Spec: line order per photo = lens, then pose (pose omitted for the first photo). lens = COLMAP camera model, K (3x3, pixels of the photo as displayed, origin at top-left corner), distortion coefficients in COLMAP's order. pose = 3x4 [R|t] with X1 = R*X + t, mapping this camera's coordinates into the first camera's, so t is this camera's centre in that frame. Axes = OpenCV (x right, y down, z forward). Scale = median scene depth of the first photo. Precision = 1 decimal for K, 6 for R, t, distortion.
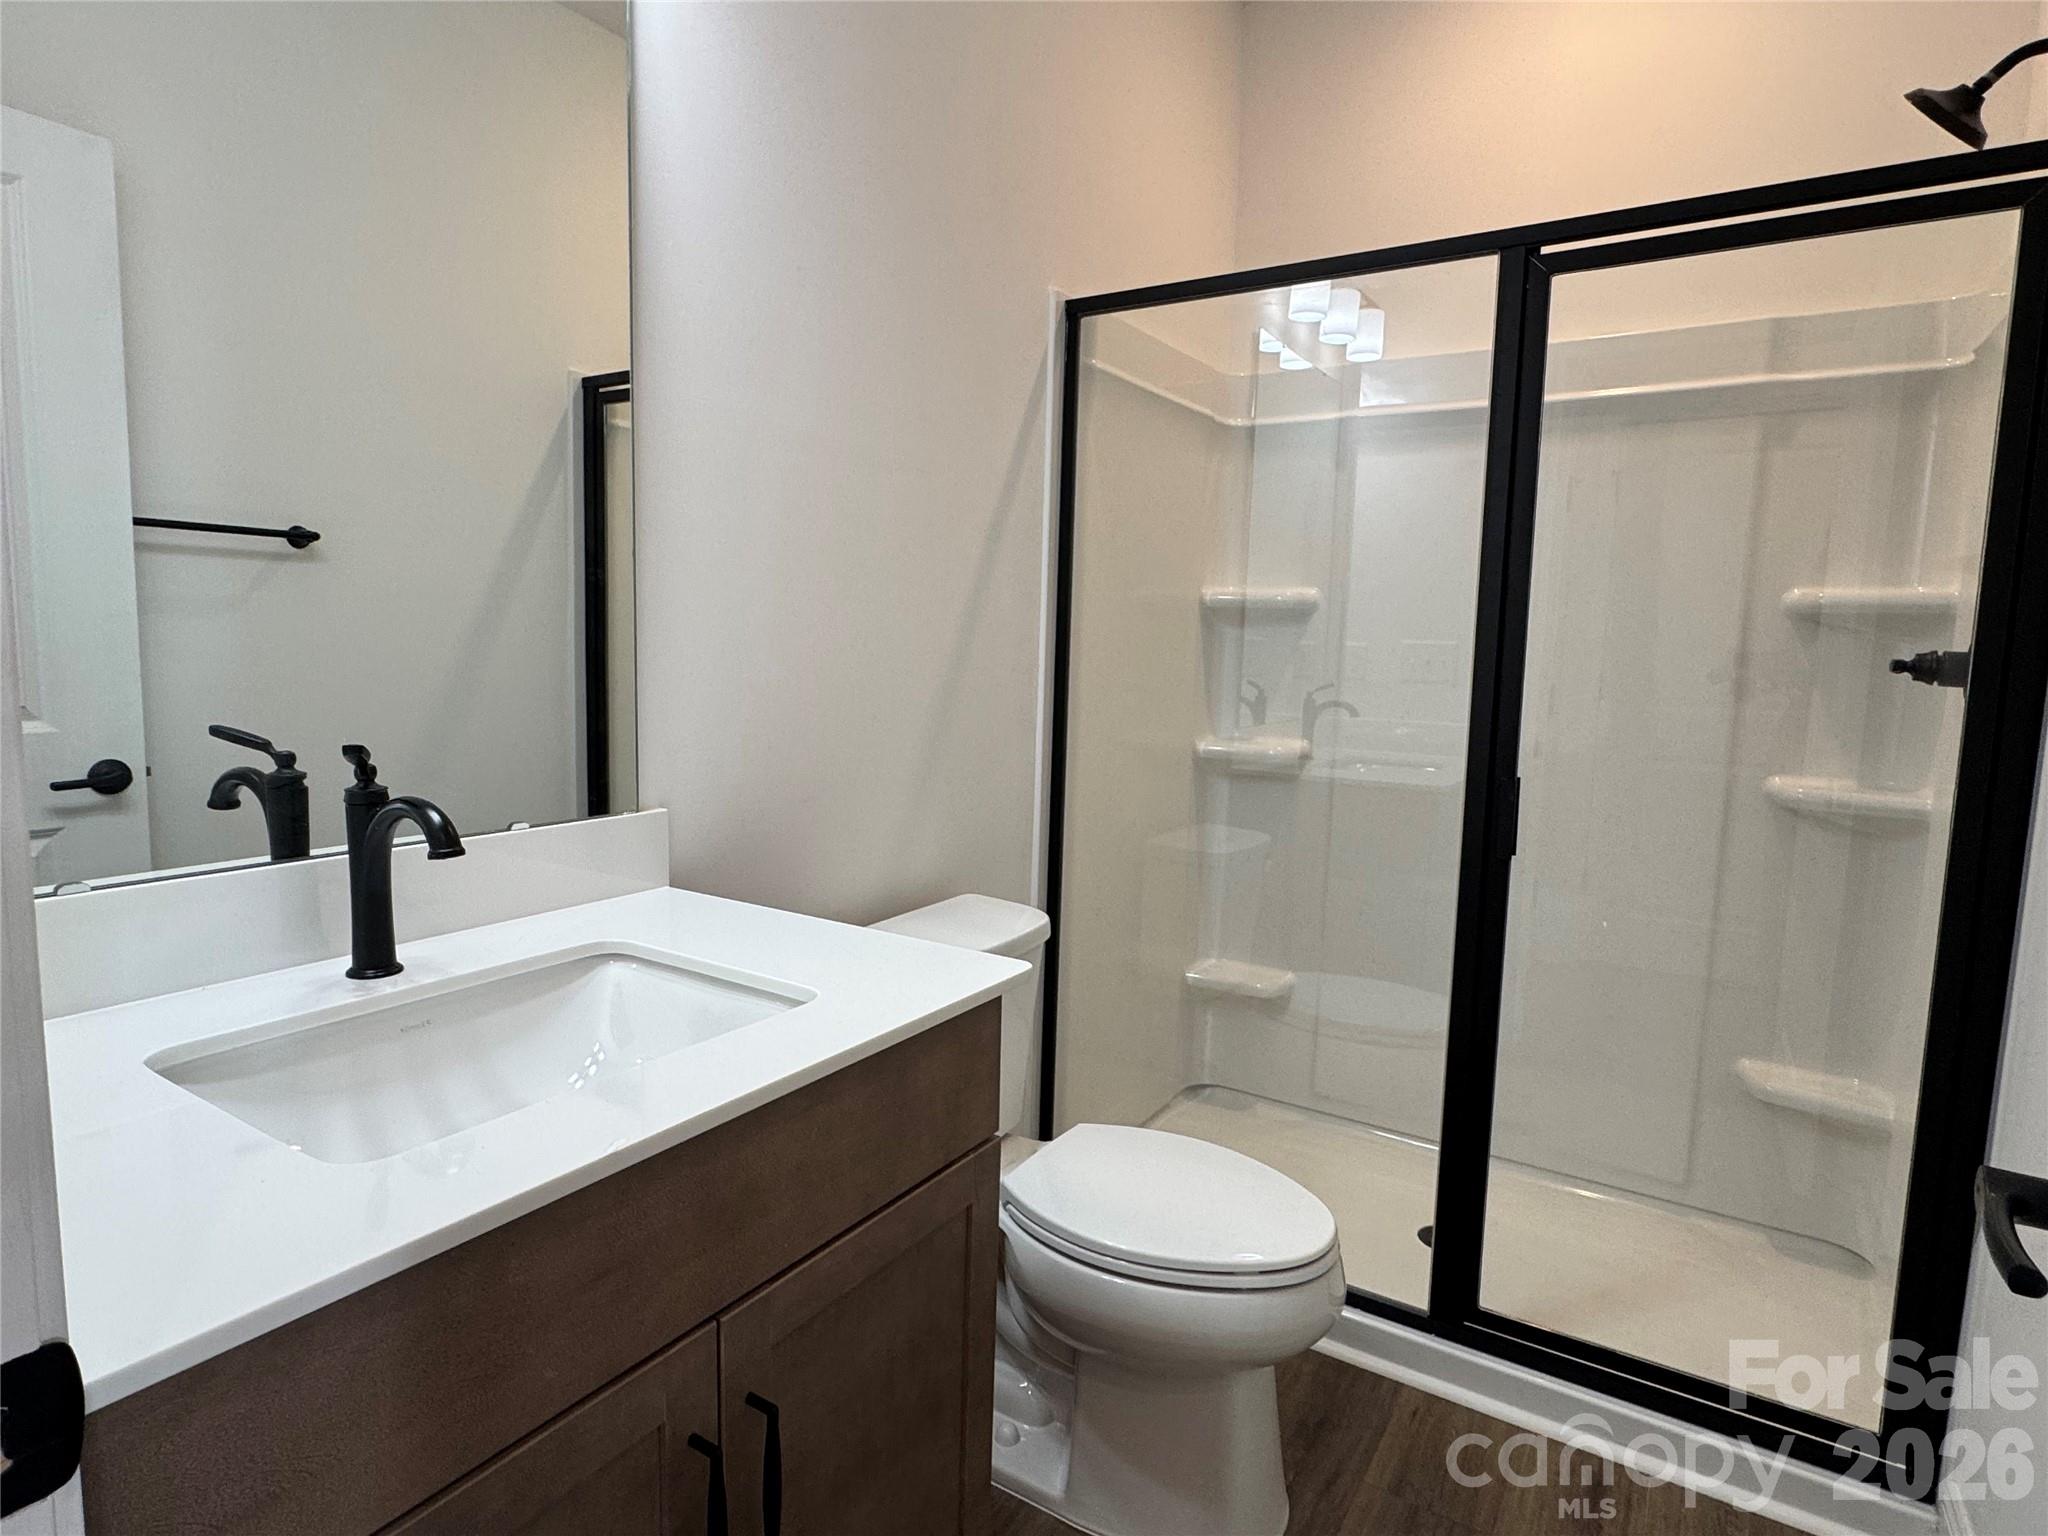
lens RADIAL K [[1114.7, 0, 1023.9], [0, 1114.7, 766.0], [0, 0, 1]] dist [-0.000815, -0.000249]
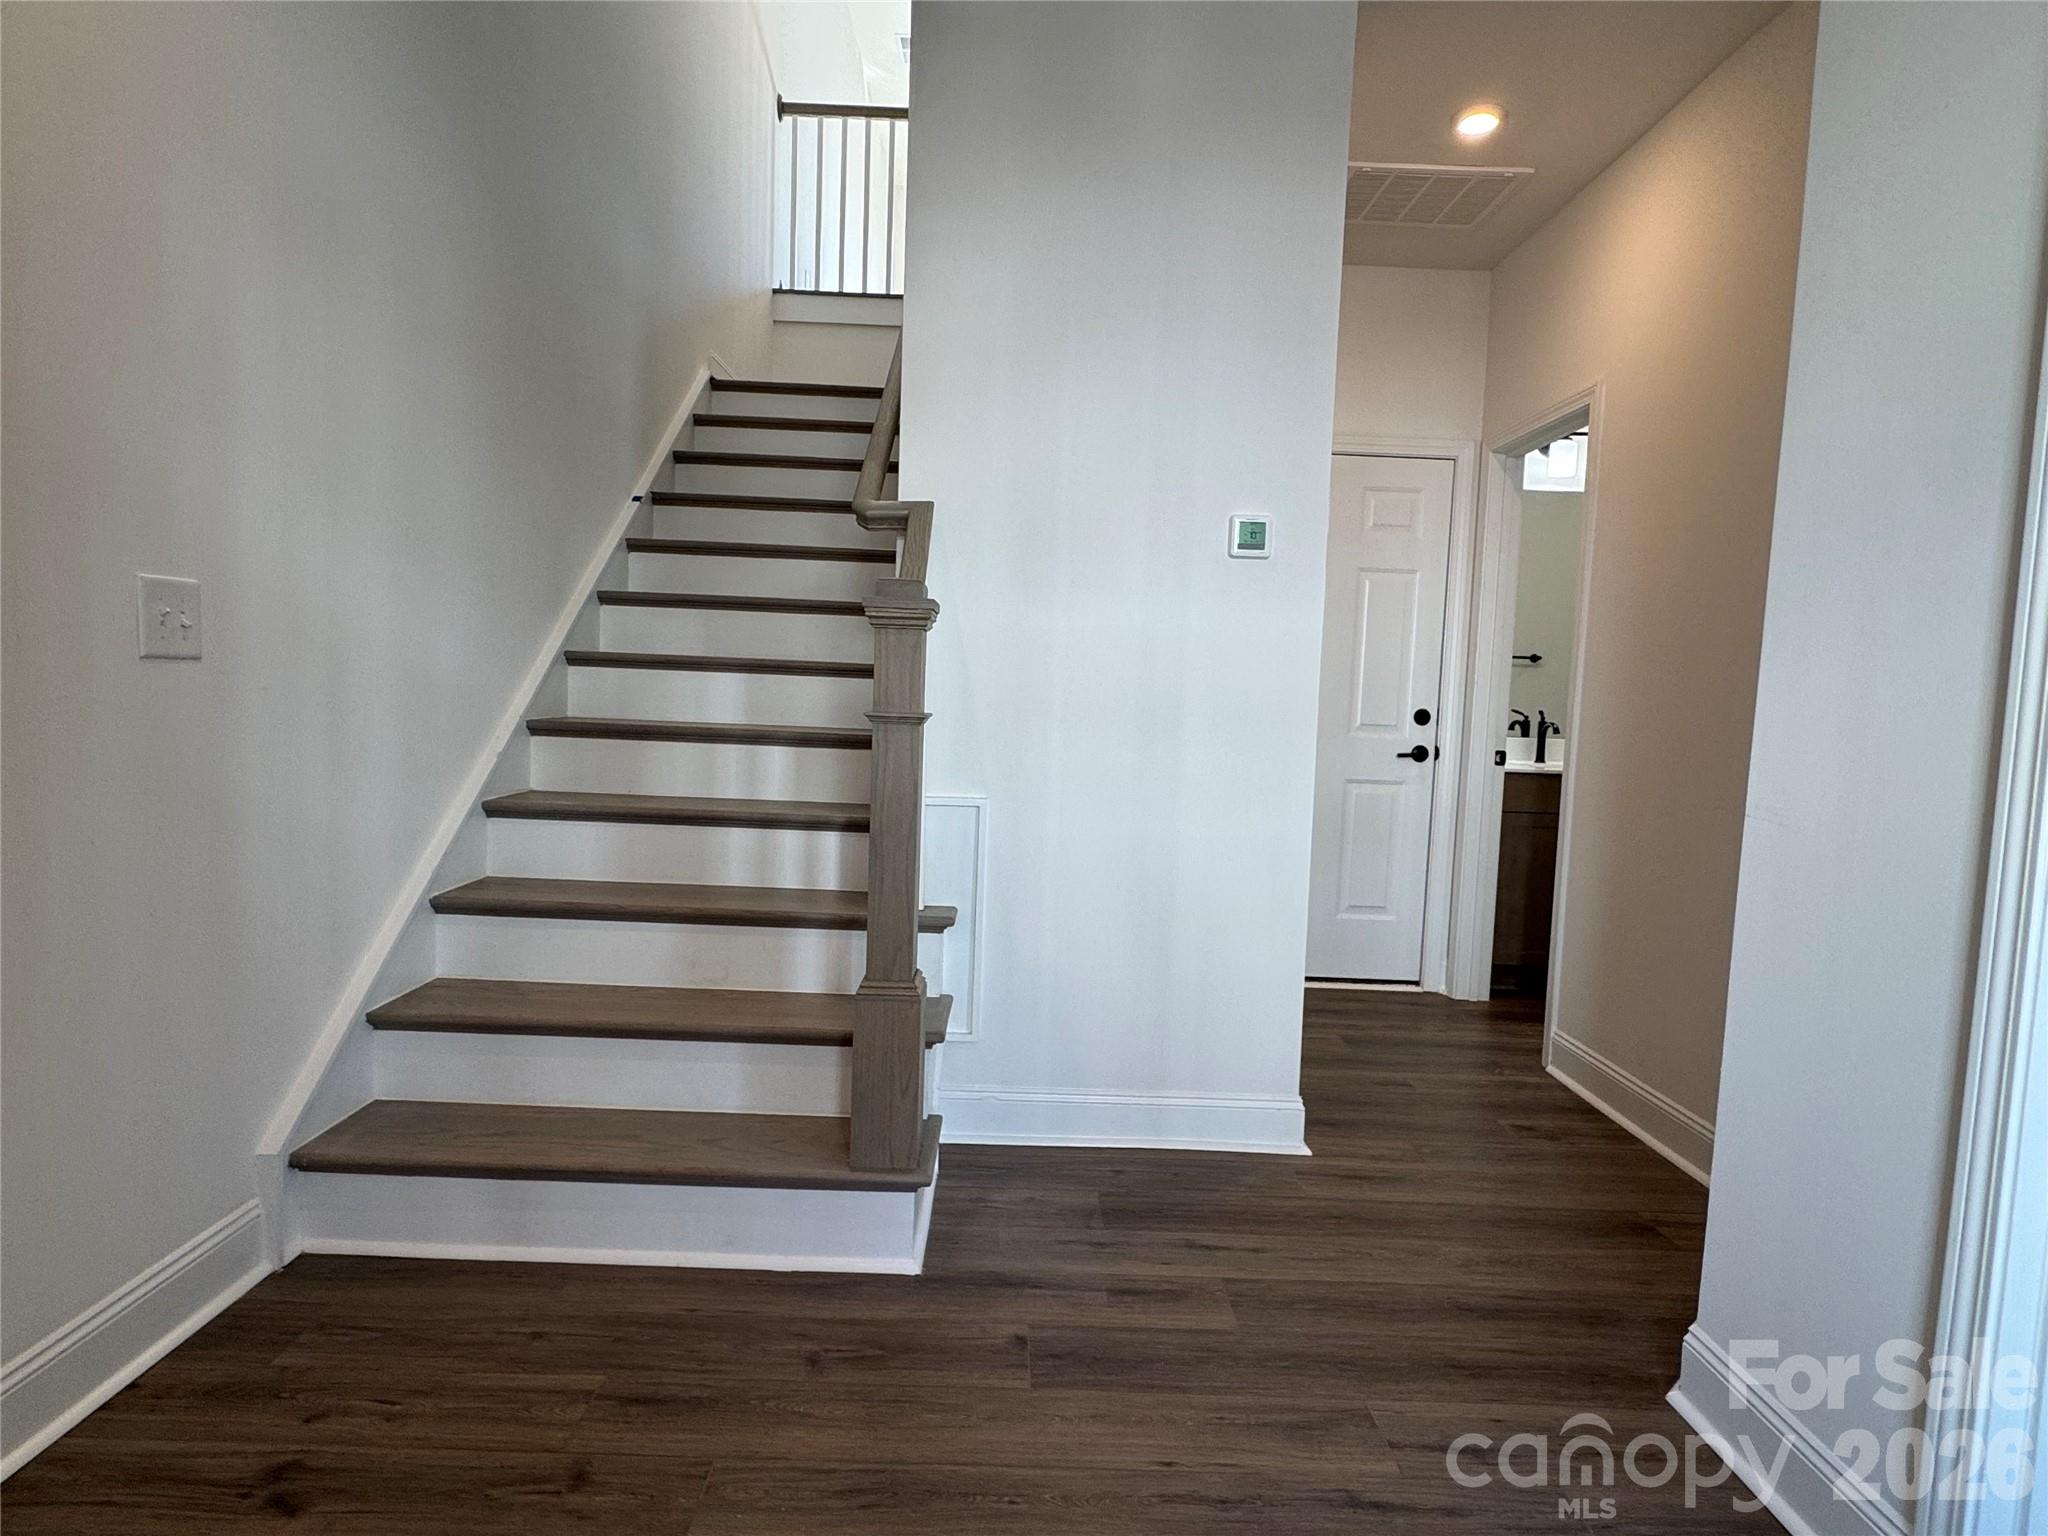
lens RADIAL K [[1114.7, 0, 1018.1], [0, 1114.7, 759.2], [0, 0, 1]] dist [-0.000815, -0.000249]
pose [[0.540195, 0.047632, -0.840191, 2.052228], [-0.116206, 0.993054, -0.018416, 0.496886], [0.833478, 0.107583, 0.541978, -3.185235]]
